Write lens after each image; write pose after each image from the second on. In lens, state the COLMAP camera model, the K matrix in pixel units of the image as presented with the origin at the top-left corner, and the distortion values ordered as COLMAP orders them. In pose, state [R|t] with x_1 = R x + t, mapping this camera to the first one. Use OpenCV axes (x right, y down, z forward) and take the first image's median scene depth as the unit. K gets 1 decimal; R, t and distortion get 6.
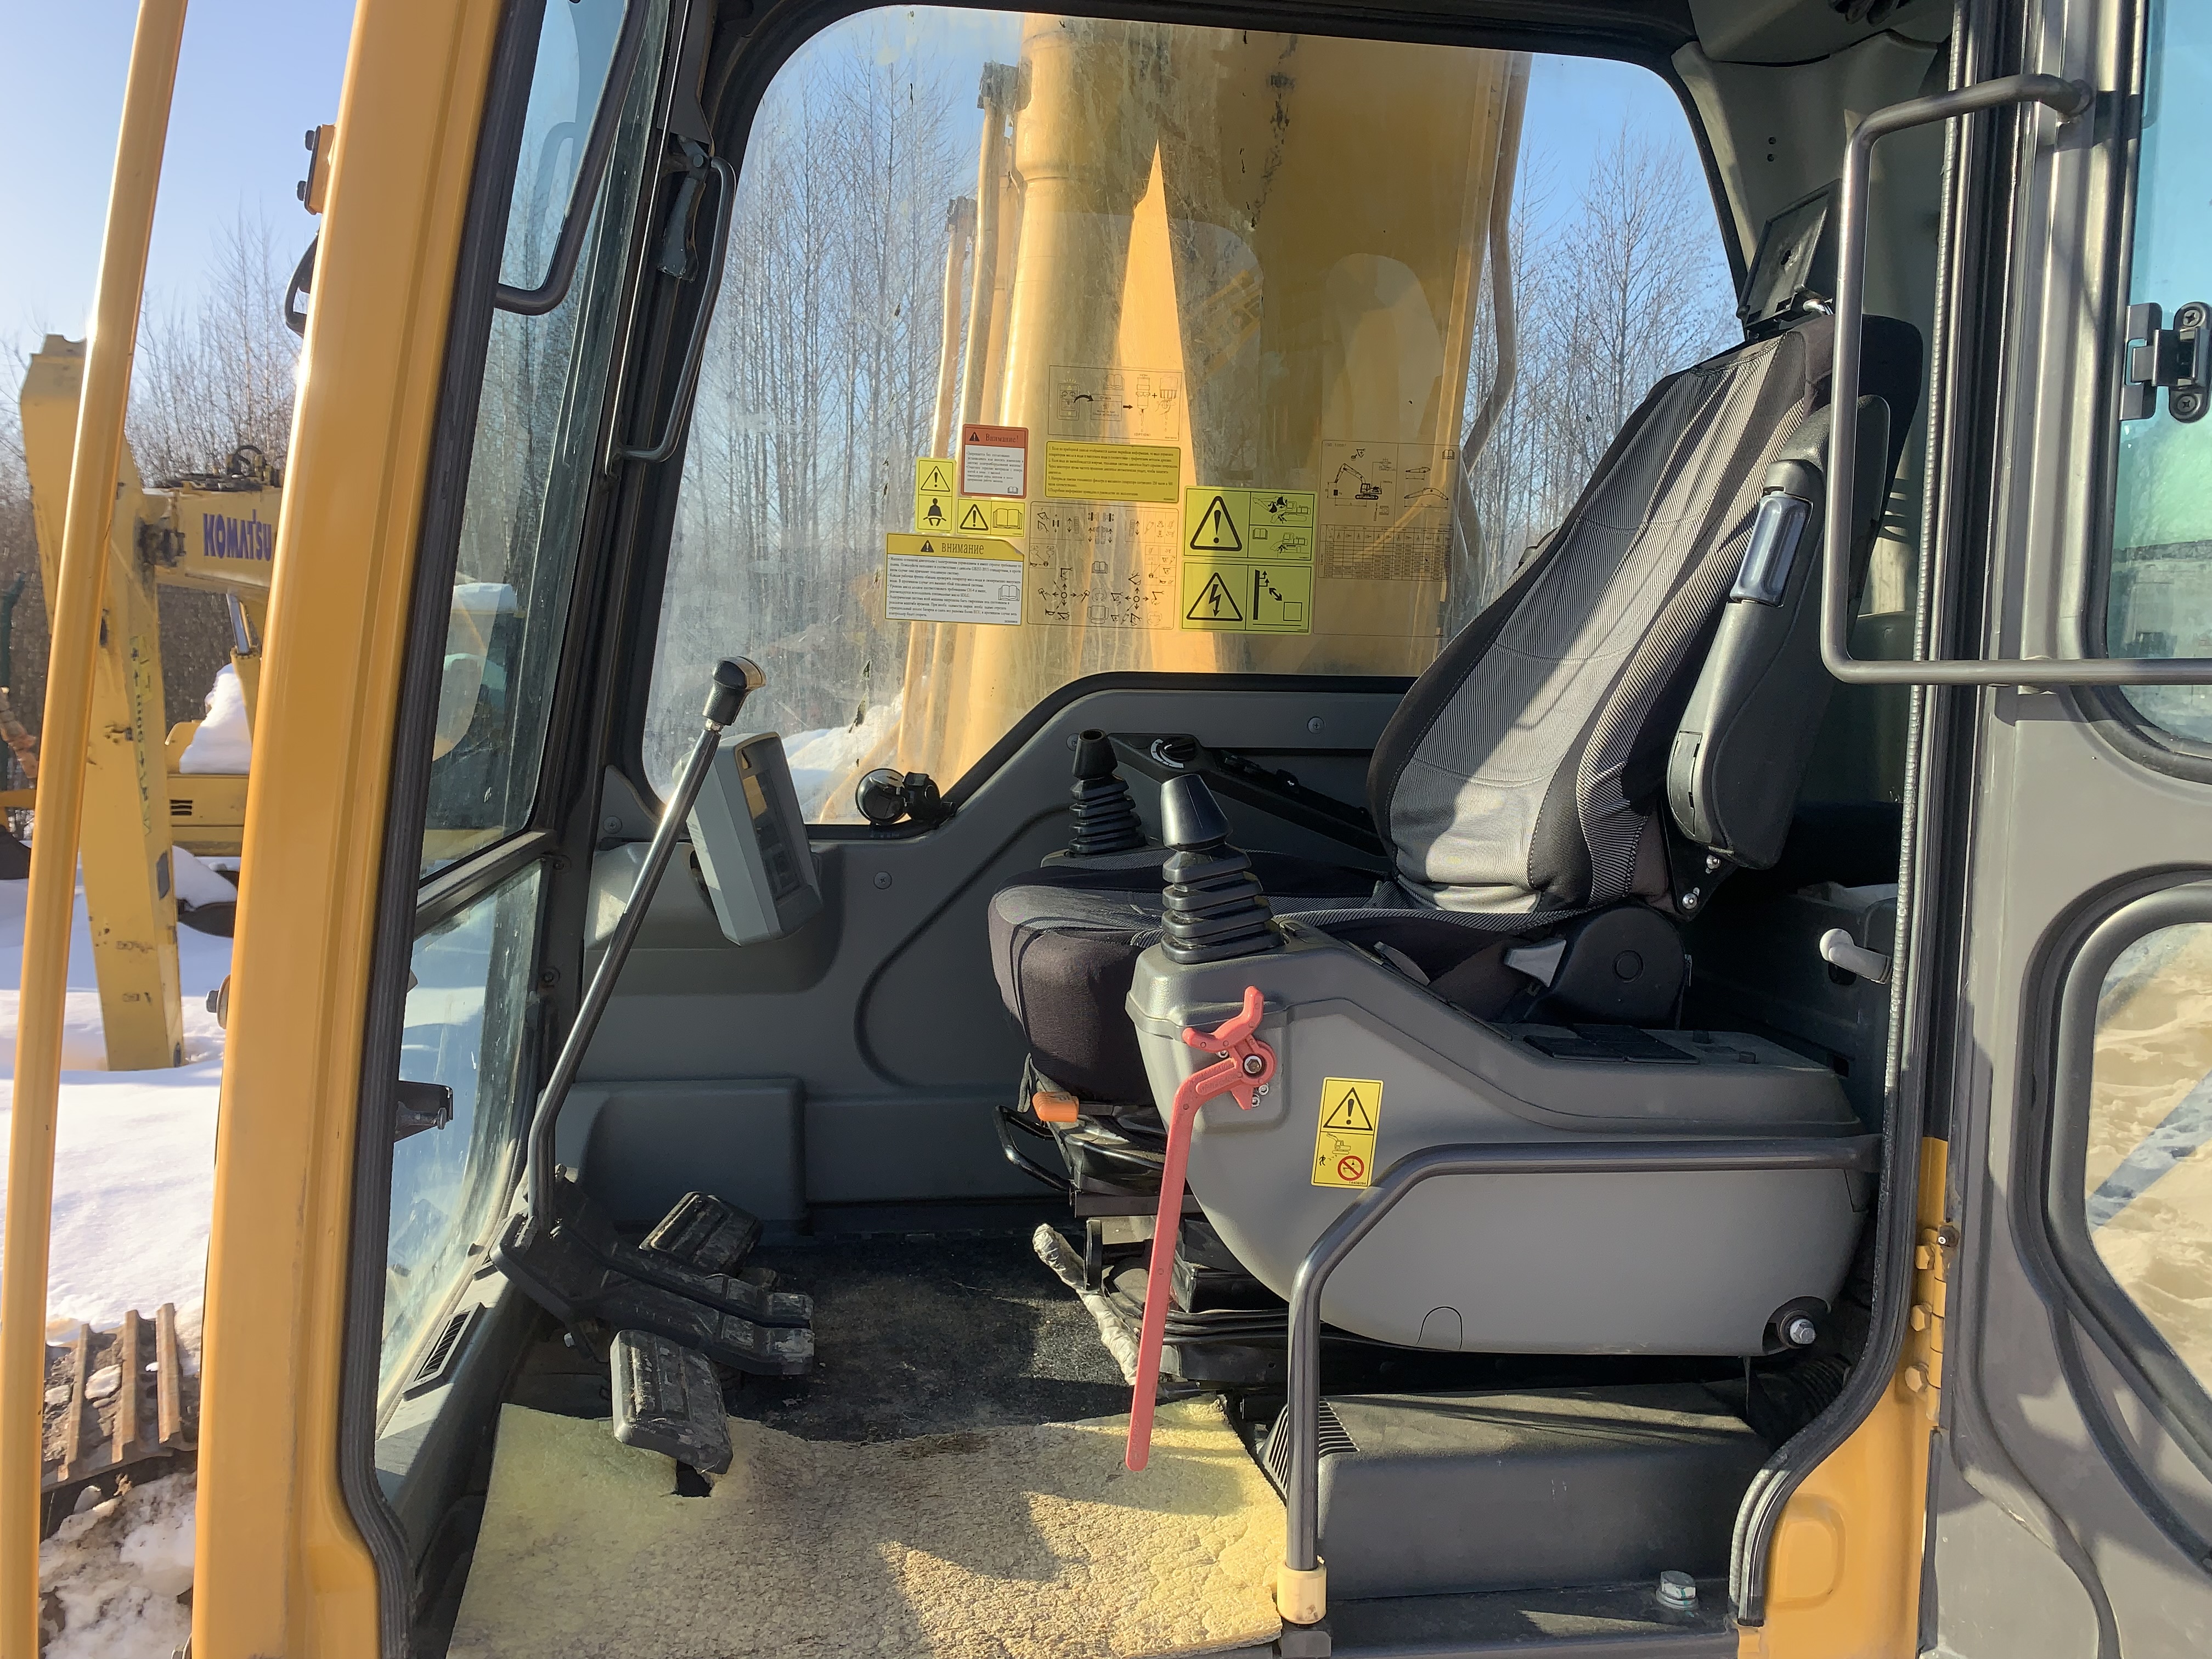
lens RADIAL K [[1730.9, 0, 1094.5], [0, 1730.9, 840.5], [0, 0, 1]] dist [0.023570, -0.014998]
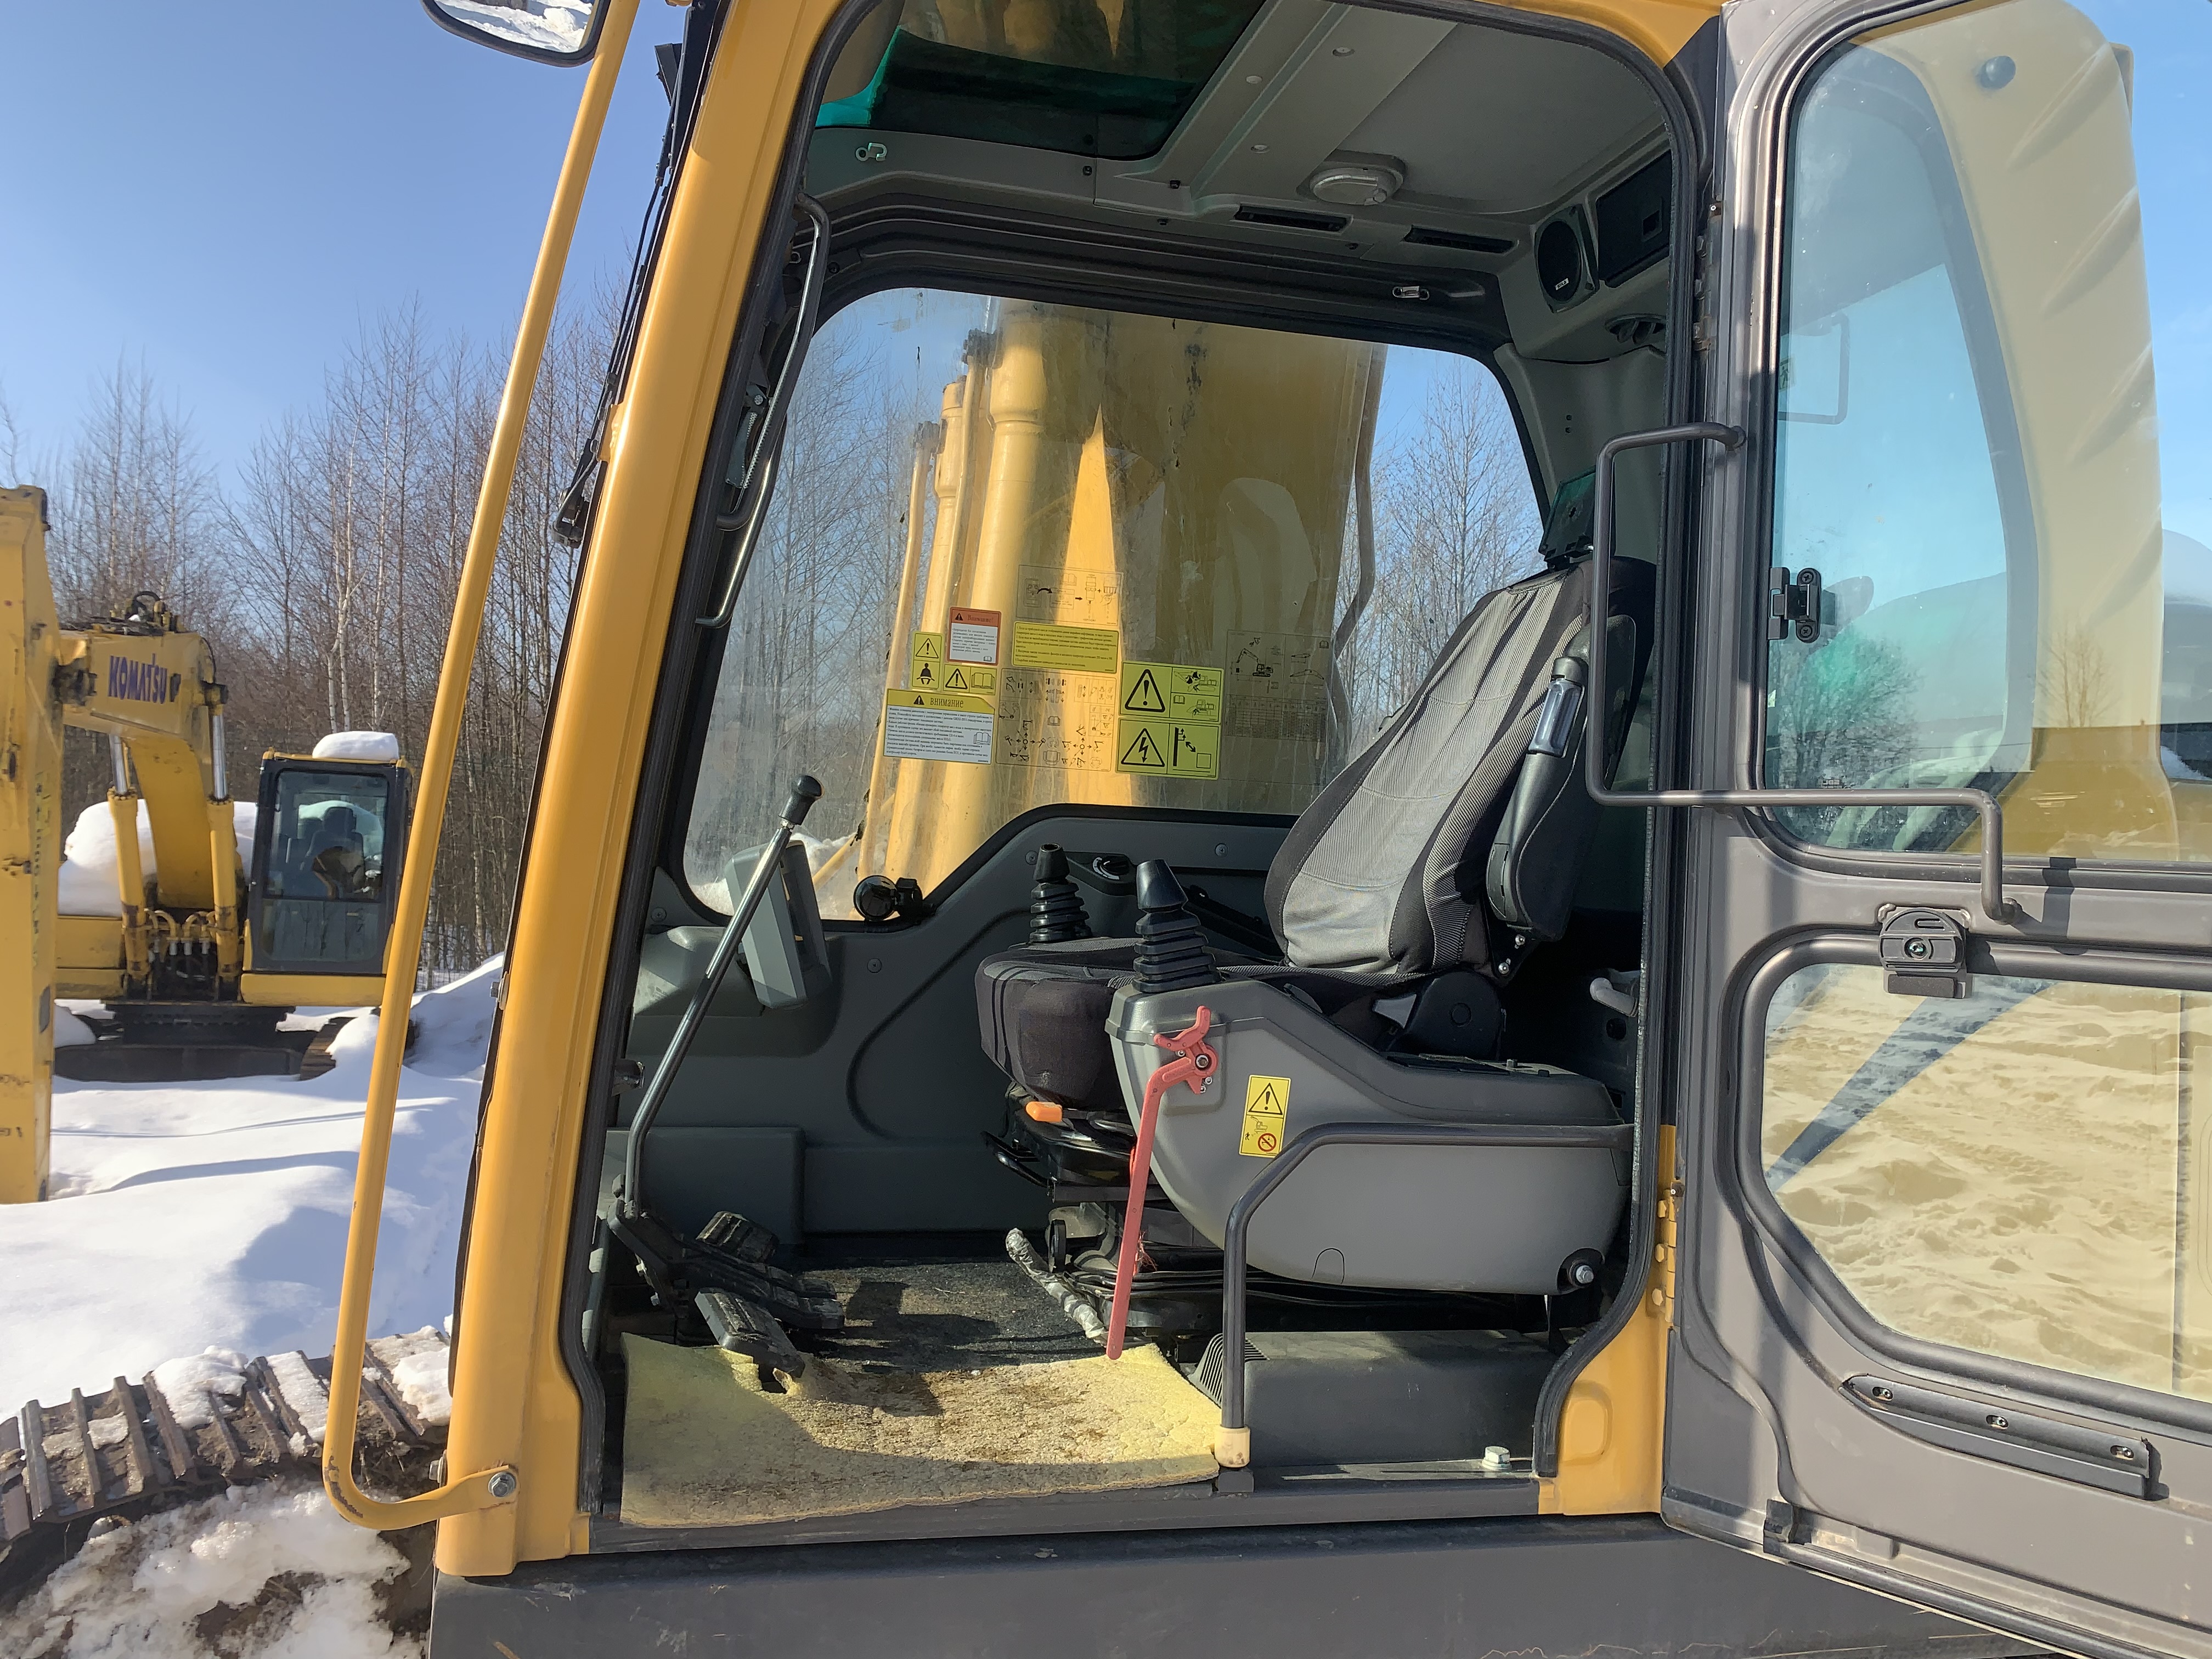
lens RADIAL K [[1730.9, 0, 1104.1], [0, 1730.9, 826.7], [0, 0, 1]] dist [0.023570, -0.014998]
pose [[0.995847, 0.025792, 0.087312, -0.078003], [-0.016360, 0.994117, -0.107067, 0.060650], [-0.089560, 0.105194, 0.990411, -0.279295]]
